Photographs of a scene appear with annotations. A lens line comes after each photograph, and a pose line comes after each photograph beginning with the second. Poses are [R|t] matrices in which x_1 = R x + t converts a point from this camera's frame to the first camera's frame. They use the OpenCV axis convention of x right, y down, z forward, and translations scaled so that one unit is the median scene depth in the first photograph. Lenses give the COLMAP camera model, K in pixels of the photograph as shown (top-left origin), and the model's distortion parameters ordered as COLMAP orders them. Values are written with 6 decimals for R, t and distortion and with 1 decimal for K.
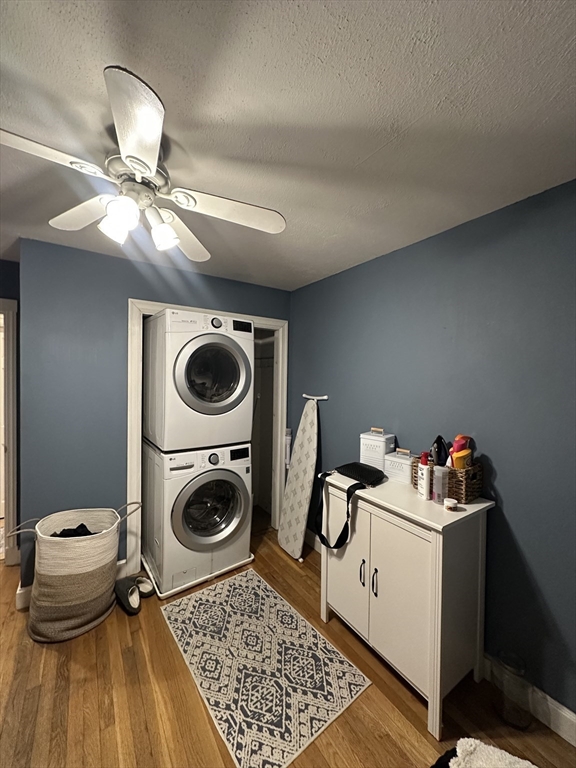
lens RADIAL K [[306.3, 0, 288.0], [0, 306.3, 384.0], [0, 0, 1]] dist [0.001287, 0.000542]
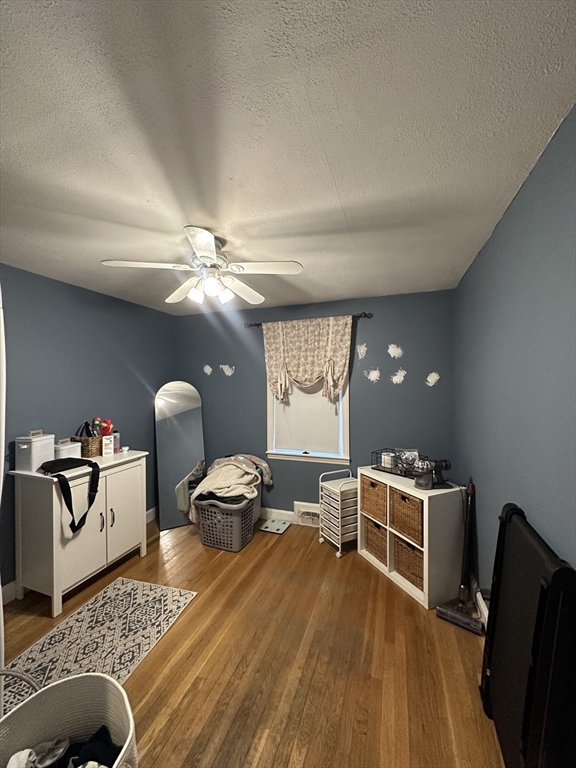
lens RADIAL K [[306.3, 0, 288.0], [0, 306.3, 384.0], [0, 0, 1]] dist [0.001287, 0.000542]
pose [[-0.599972, -0.018049, 0.799817, -1.548956], [0.013540, 0.999373, 0.032710, -0.065555], [-0.799906, 0.030454, -0.599351, 1.263628]]
